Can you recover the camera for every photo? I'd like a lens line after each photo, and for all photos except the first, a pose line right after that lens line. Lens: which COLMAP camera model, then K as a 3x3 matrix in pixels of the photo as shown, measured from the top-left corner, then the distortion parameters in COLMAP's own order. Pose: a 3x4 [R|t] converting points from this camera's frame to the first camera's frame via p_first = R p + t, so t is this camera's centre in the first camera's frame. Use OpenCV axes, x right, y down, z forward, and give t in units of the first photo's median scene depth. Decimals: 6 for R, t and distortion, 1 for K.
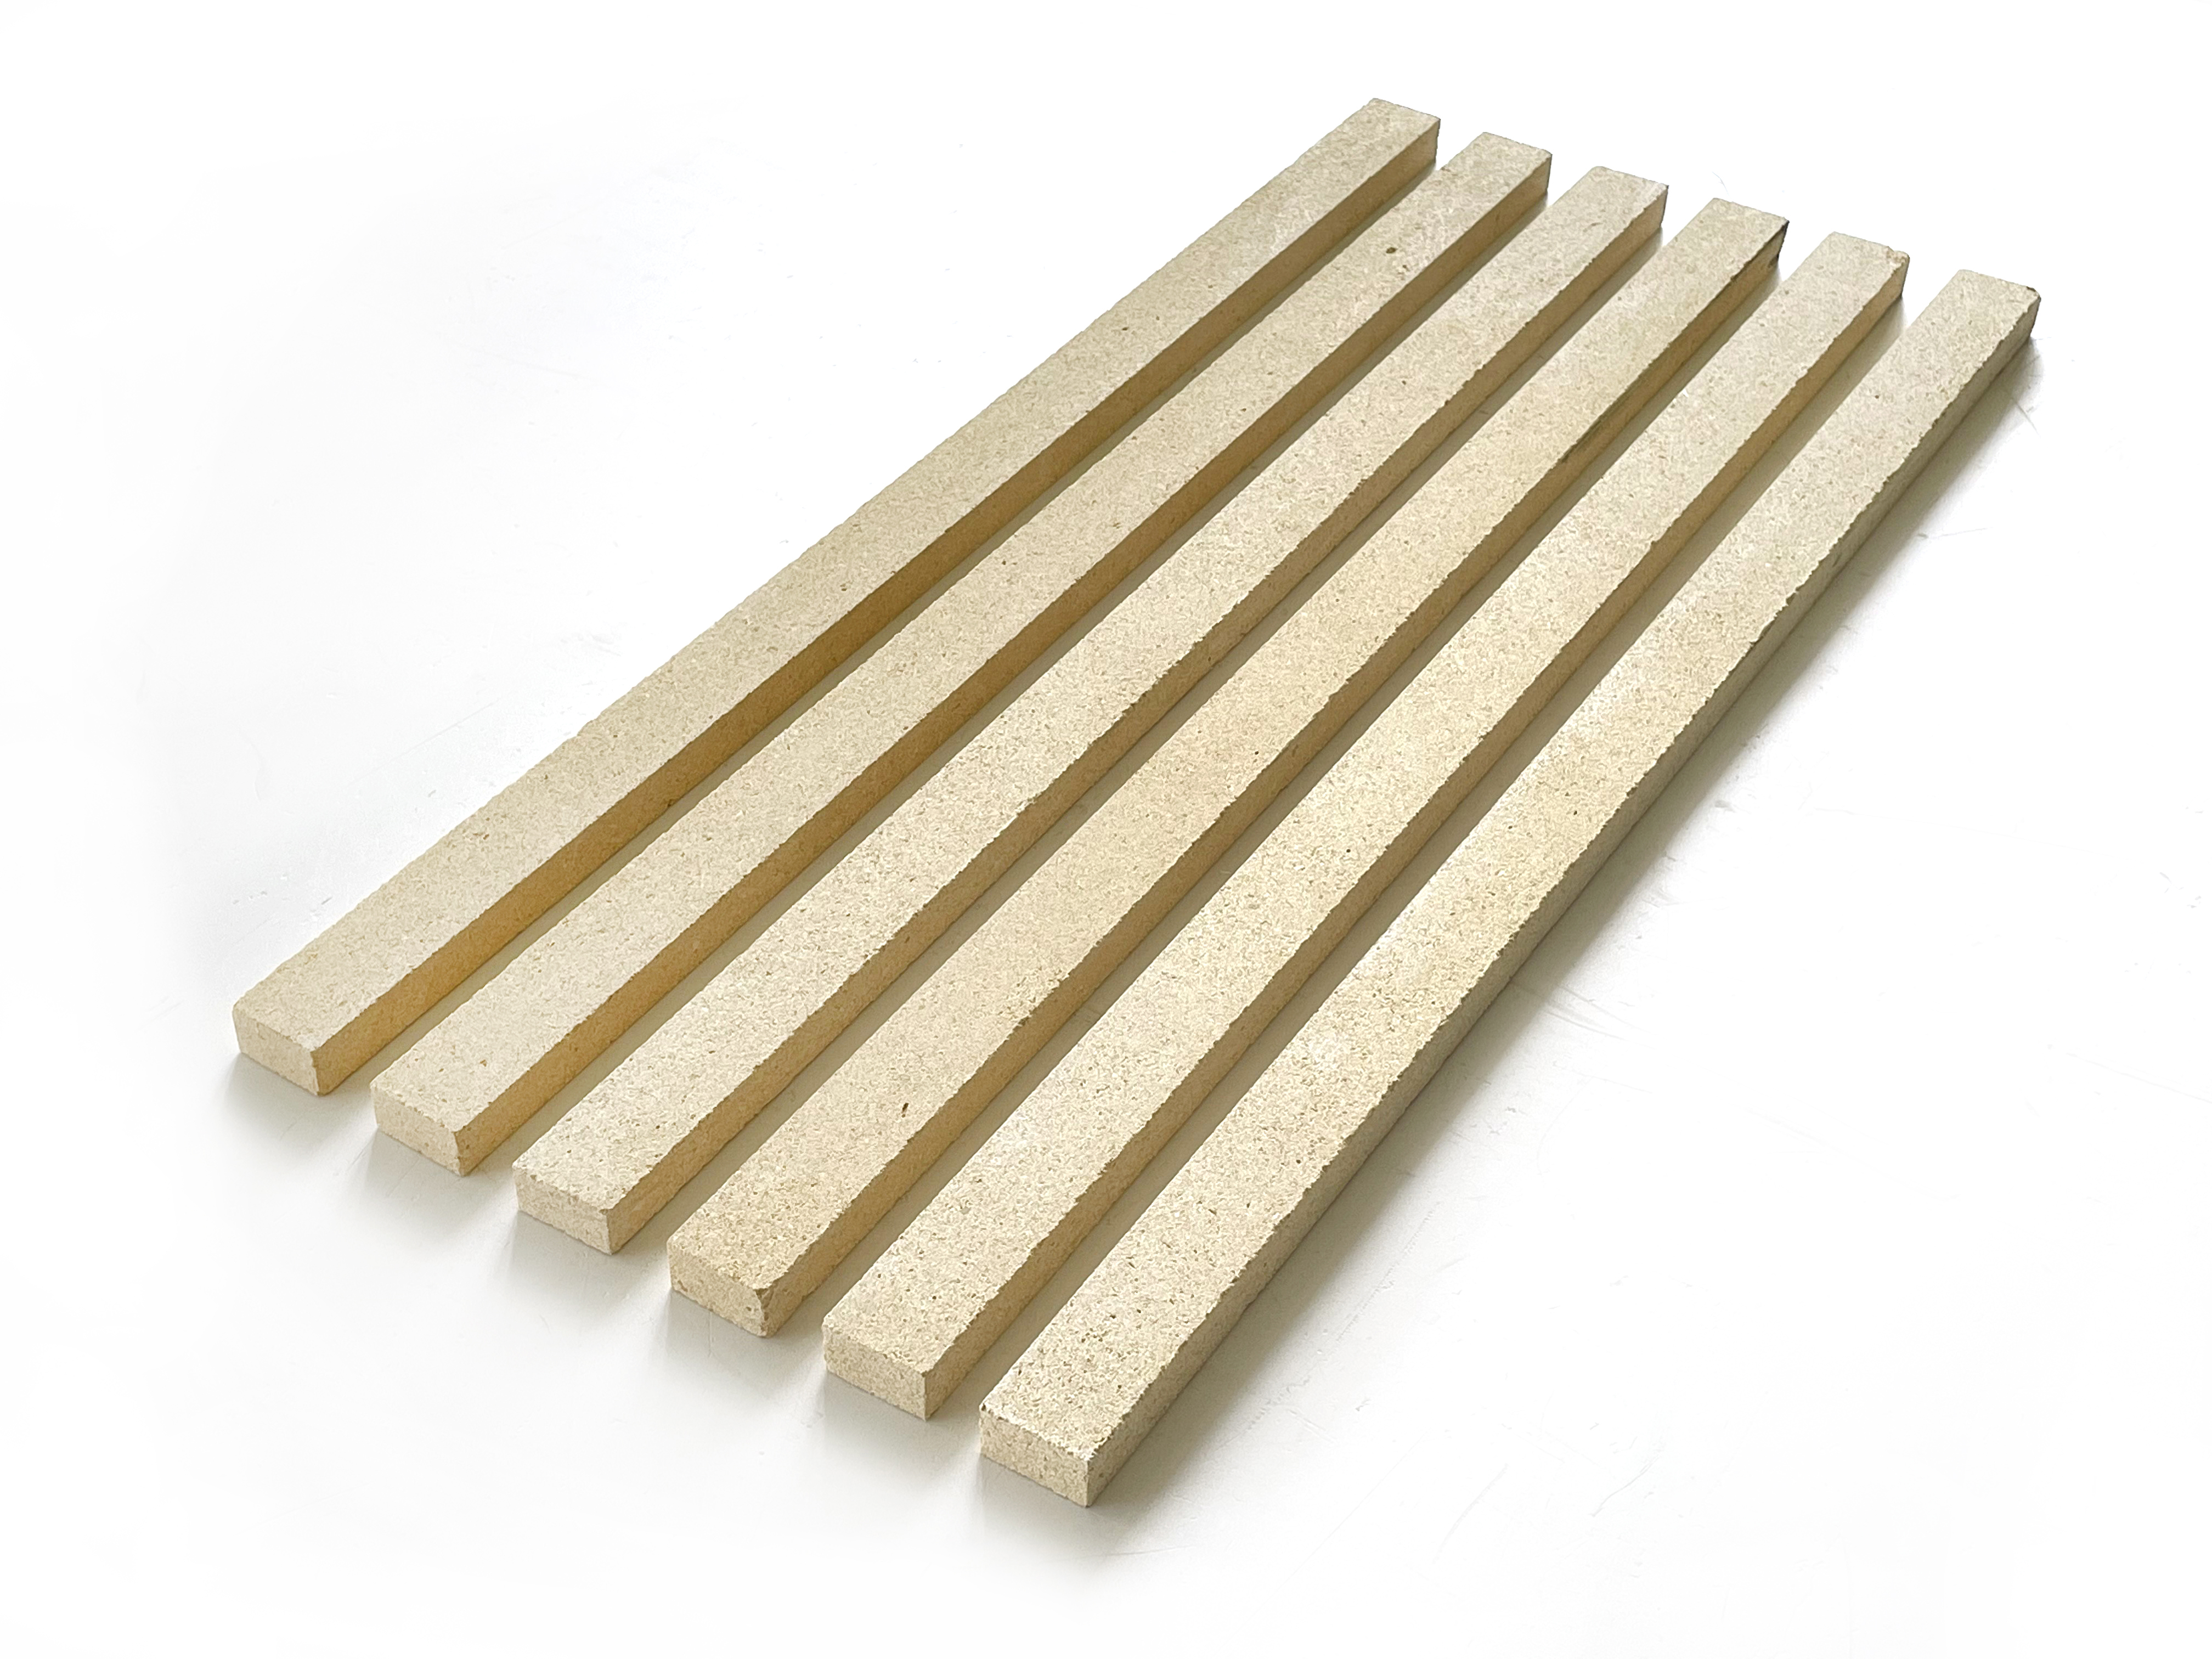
lens RADIAL K [[3017.2, 0, 1110.5], [0, 3017.2, 829.9], [0, 0, 1]] dist [0.155899, 0.000000]
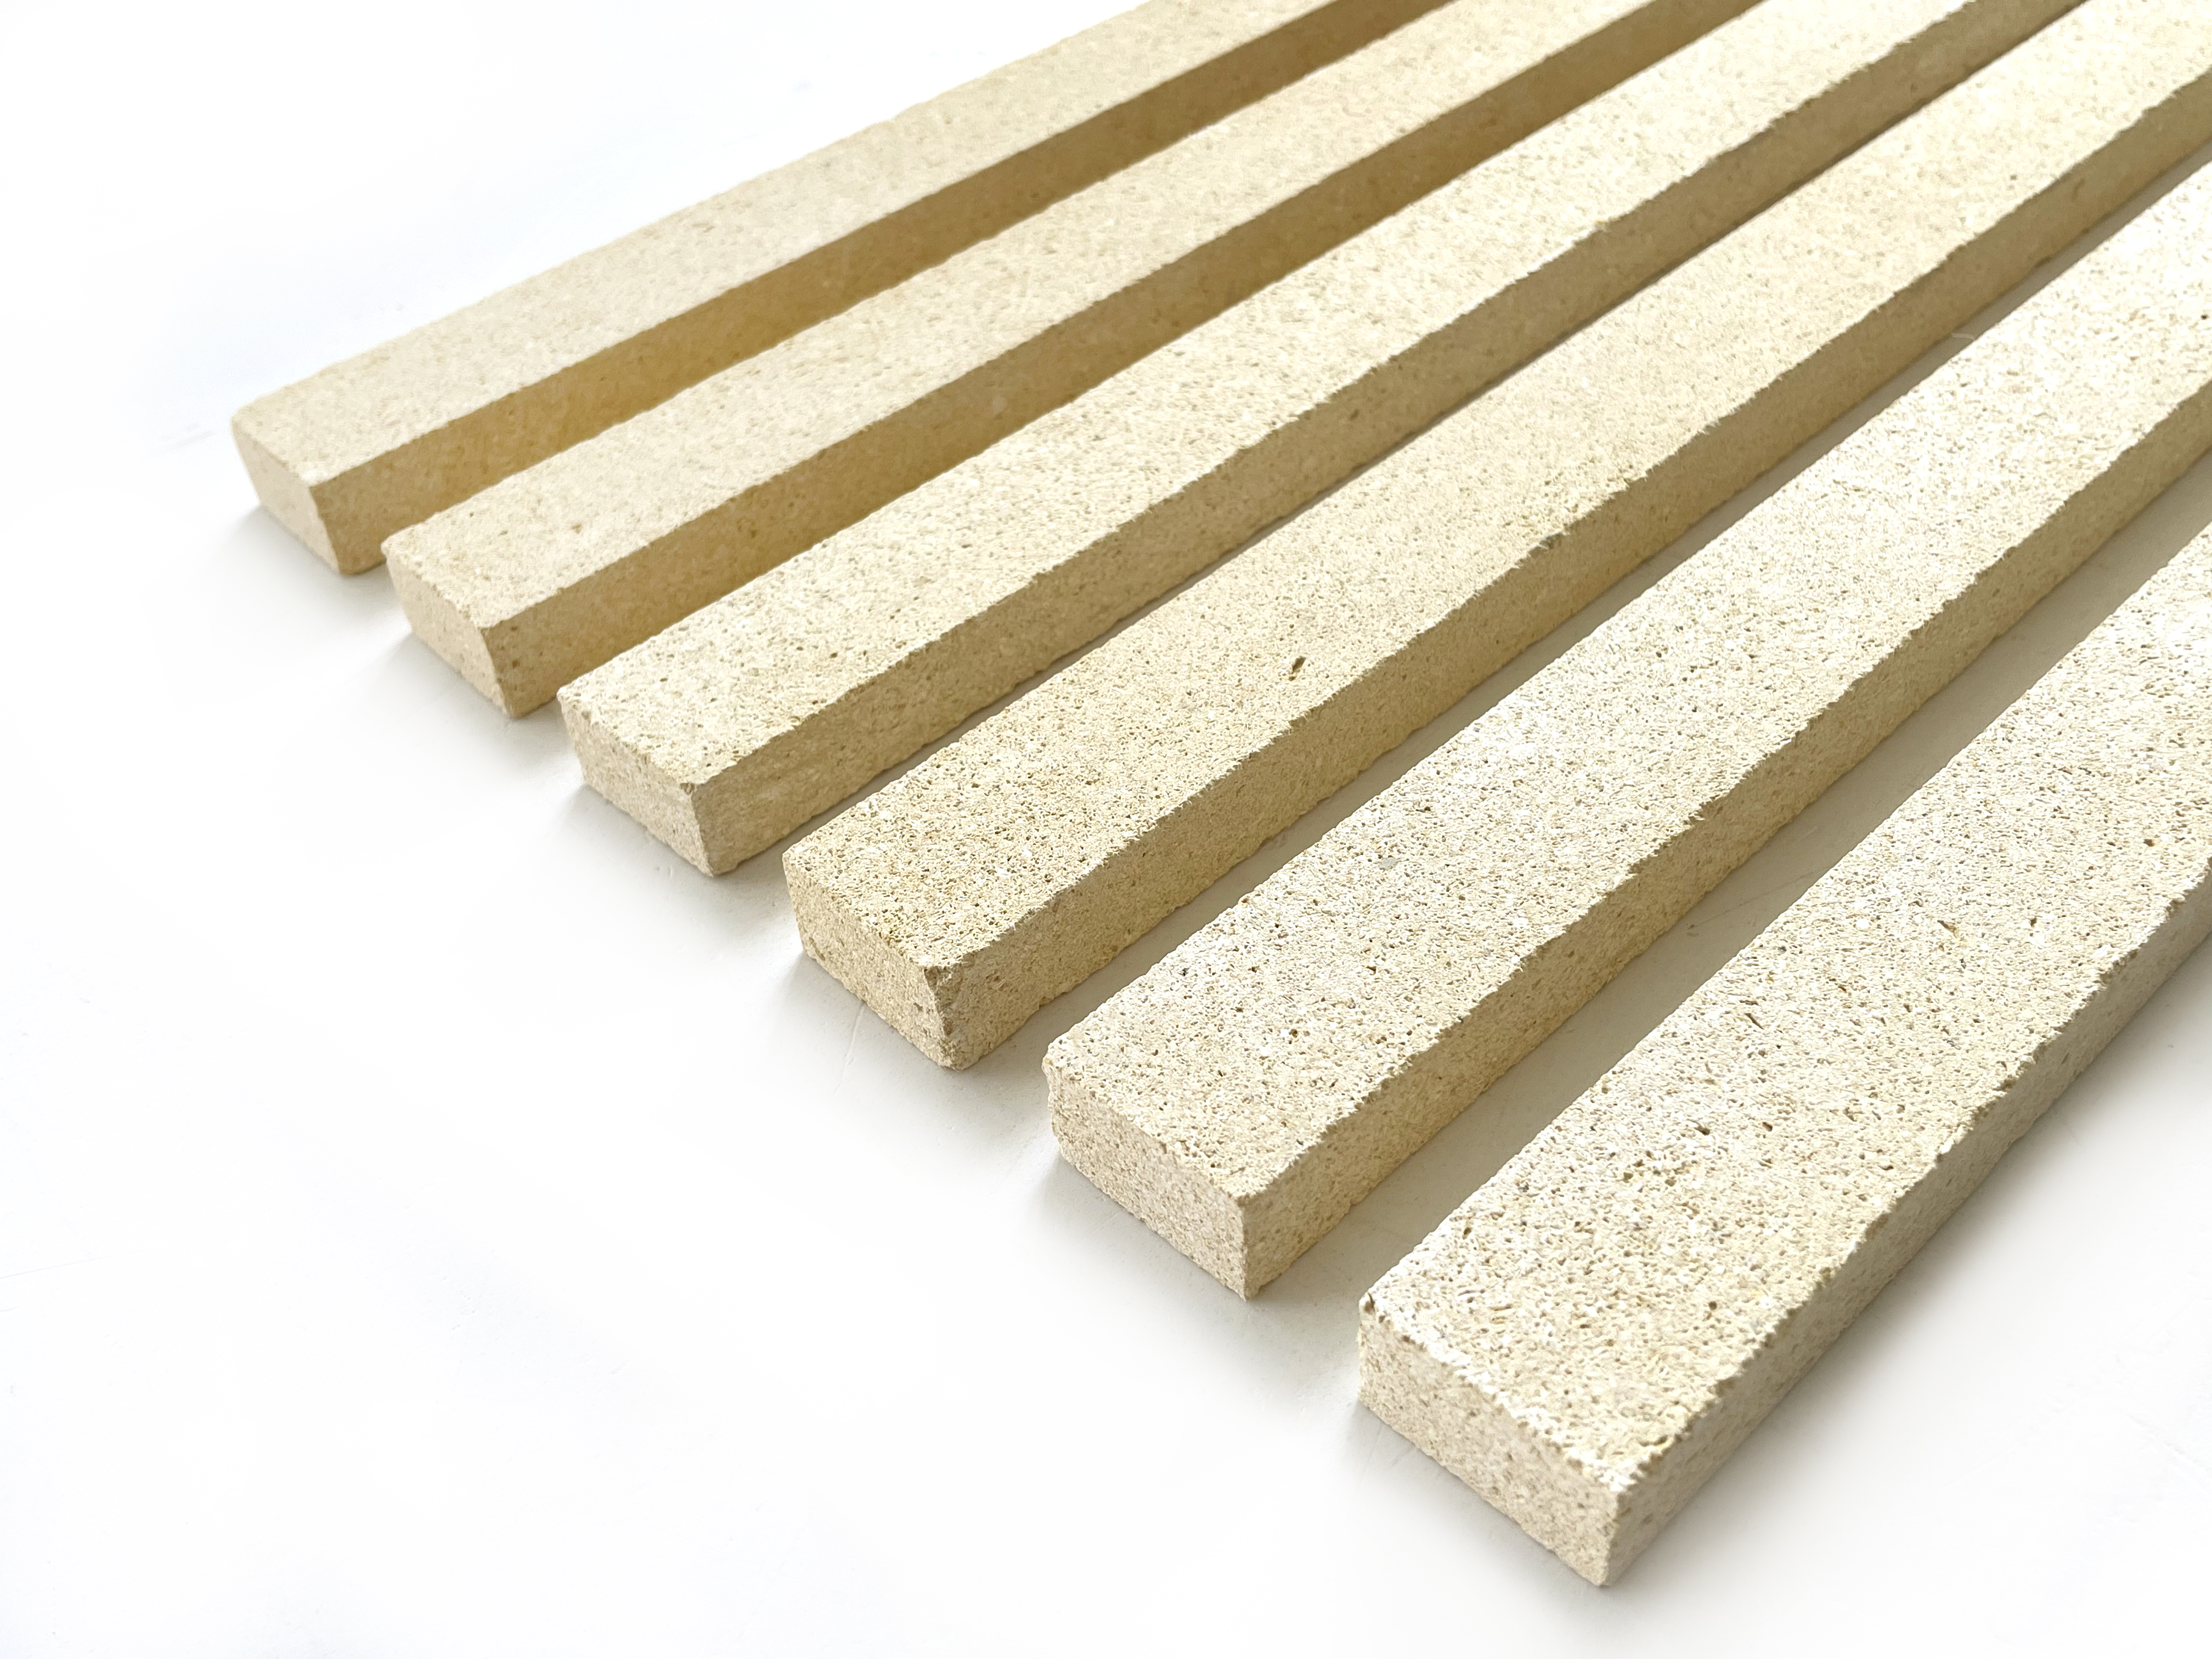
lens RADIAL K [[2051.5, 0, 1105.3], [0, 2051.5, 824.3], [0, 0, 1]] dist [0.033740, 0.000000]
pose [[0.967538, 0.101423, -0.231483, -0.016578], [-0.091386, 0.994366, 0.053709, 0.102492], [0.235626, -0.030811, 0.971355, 0.652337]]
